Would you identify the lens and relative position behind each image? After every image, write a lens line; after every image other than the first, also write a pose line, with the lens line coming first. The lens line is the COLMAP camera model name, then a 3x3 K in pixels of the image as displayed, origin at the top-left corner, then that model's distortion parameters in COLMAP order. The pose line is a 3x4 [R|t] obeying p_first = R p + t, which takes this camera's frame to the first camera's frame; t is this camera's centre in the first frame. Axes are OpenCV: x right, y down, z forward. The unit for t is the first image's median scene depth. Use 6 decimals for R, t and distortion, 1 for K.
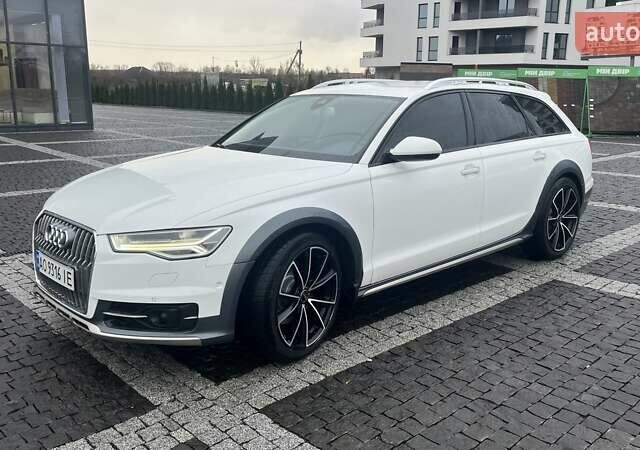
lens RADIAL K [[605.0, 0, 320.2], [0, 605.0, 228.0], [0, 0, 1]] dist [0.024288, 0.000000]
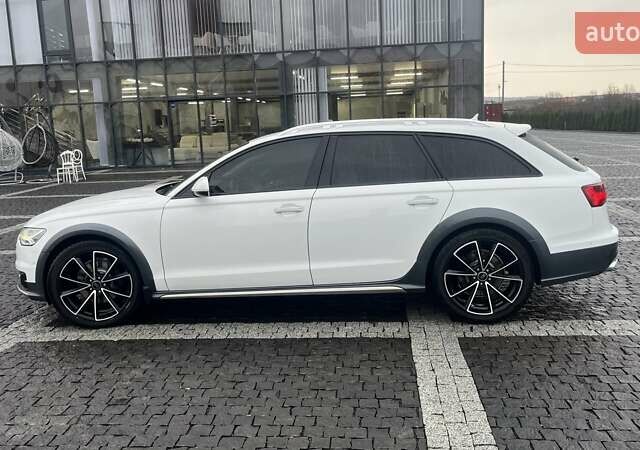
lens RADIAL K [[605.0, 0, 315.1], [0, 605.0, 221.4], [0, 0, 1]] dist [0.024288, 0.000000]
pose [[0.652541, 0.081802, -0.753325, 1.376180], [-0.121161, 0.992629, 0.002836, -0.104300], [0.748004, 0.089423, 0.657642, 0.415440]]
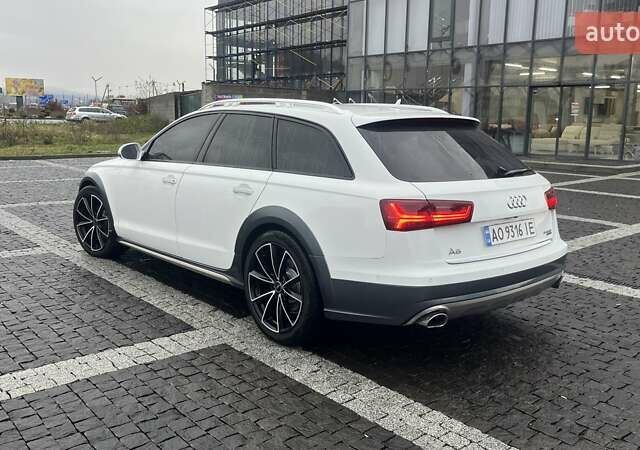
lens RADIAL K [[605.0, 0, 319.8], [0, 605.0, 224.7], [0, 0, 1]] dist [0.024288, 0.000000]
pose [[-0.040467, 0.163730, -0.985675, 1.717099], [-0.243609, 0.955097, 0.168652, -0.346461], [0.969029, 0.246944, 0.001236, 1.625468]]
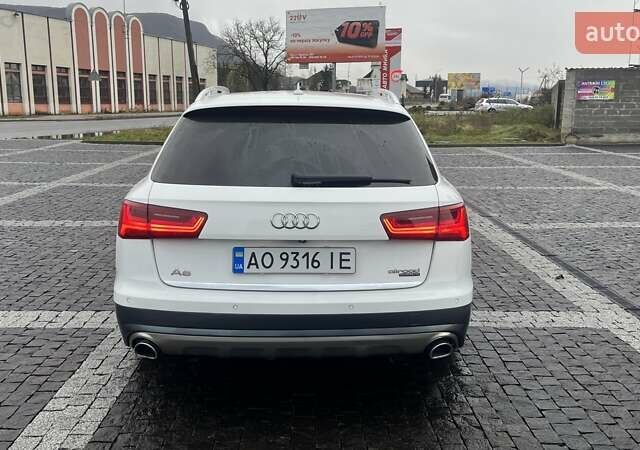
lens RADIAL K [[605.0, 0, 321.7], [0, 605.0, 224.1], [0, 0, 1]] dist [0.024288, 0.000000]
pose [[-0.663133, 0.132467, -0.736686, 1.201676], [-0.182588, 0.925855, 0.330840, -0.545014], [0.725890, 0.353901, -0.589778, 2.424342]]
